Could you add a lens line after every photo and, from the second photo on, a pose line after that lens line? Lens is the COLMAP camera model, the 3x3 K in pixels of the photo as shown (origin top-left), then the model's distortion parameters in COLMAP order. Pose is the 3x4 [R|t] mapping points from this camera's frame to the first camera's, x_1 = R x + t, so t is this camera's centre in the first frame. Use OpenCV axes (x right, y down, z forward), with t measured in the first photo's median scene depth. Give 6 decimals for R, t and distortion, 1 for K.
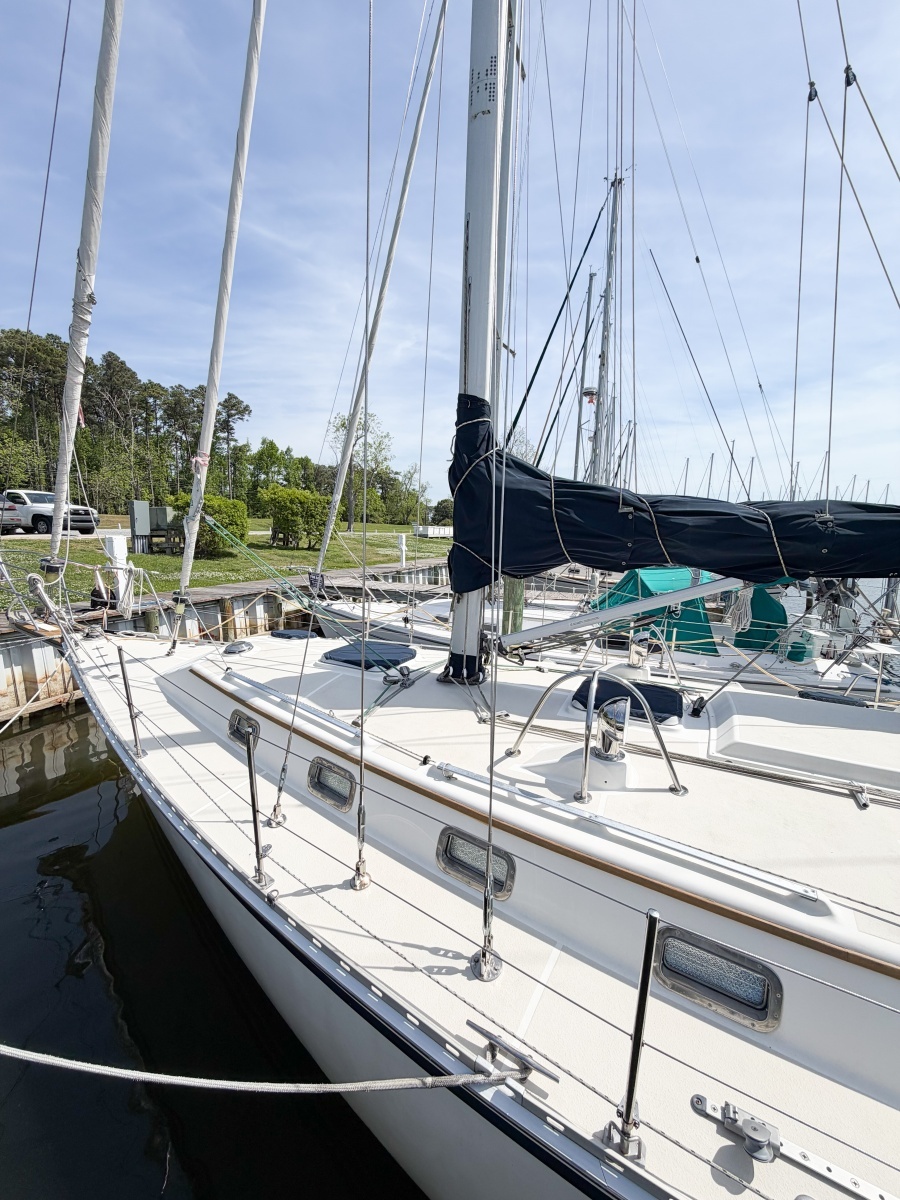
lens RADIAL K [[481.6, 0, 443.9], [0, 481.6, 591.3], [0, 0, 1]] dist [0.000894, 0.000007]
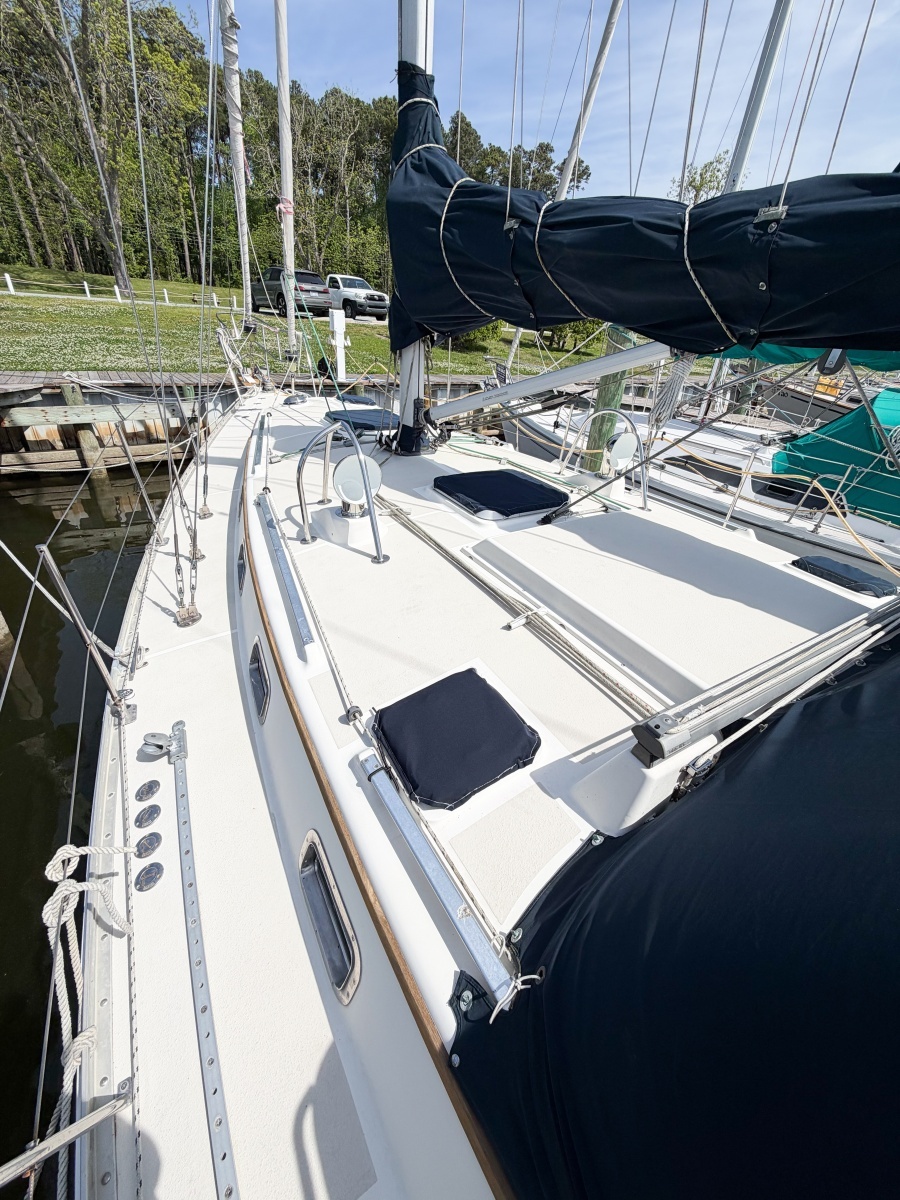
lens RADIAL K [[476.8, 0, 445.4], [0, 476.8, 593.9], [0, 0, 1]] dist [-0.001276, -0.000148]
pose [[0.825816, 0.312534, -0.469415, 0.861408], [-0.122634, 0.911989, 0.391454, 0.075111], [0.550444, -0.265703, 0.791463, 0.243395]]
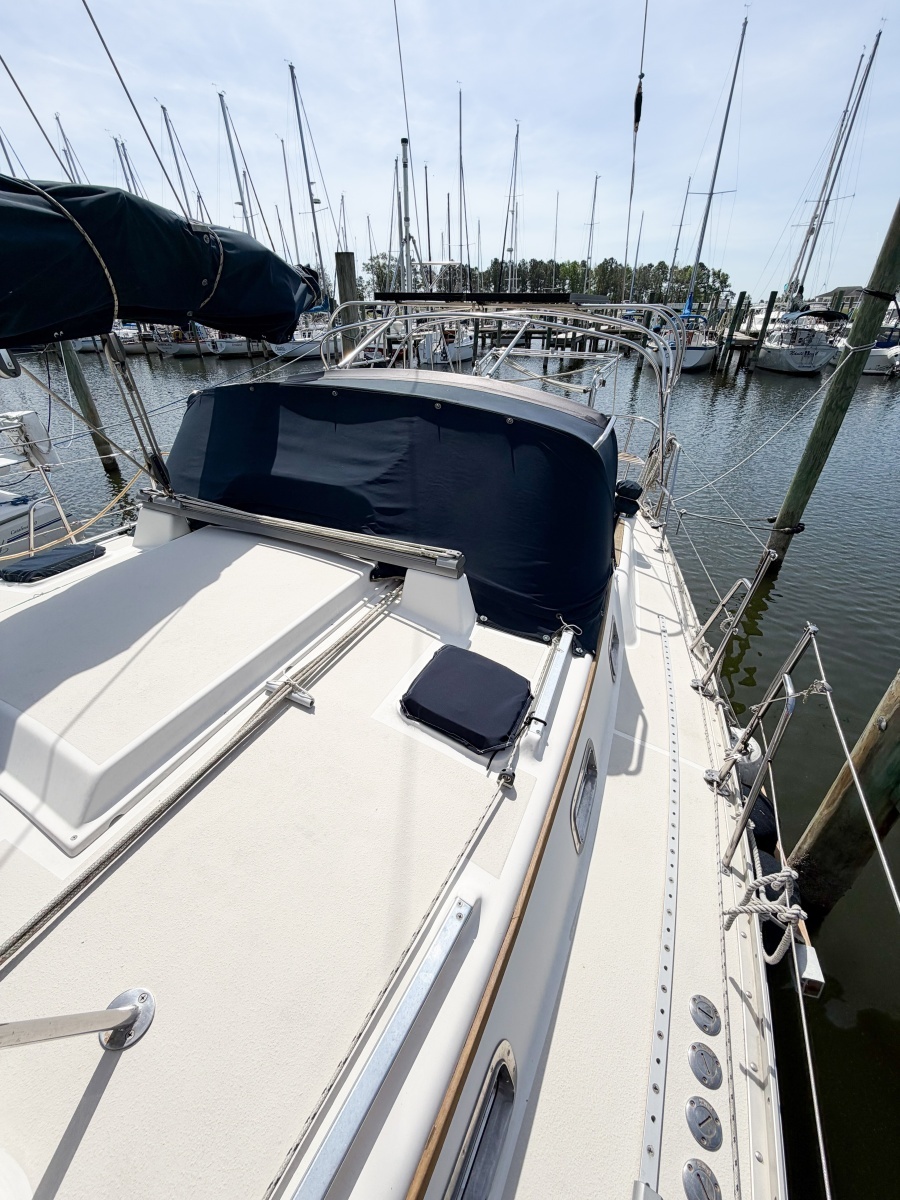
lens RADIAL K [[481.4, 0, 449.4], [0, 481.4, 595.2], [0, 0, 1]] dist [-0.000350, -0.000196]
pose [[-0.027569, -0.518495, 0.854636, 0.273015], [0.128516, 0.846027, 0.517418, -0.011379], [-0.991324, 0.124099, 0.043311, 0.566545]]
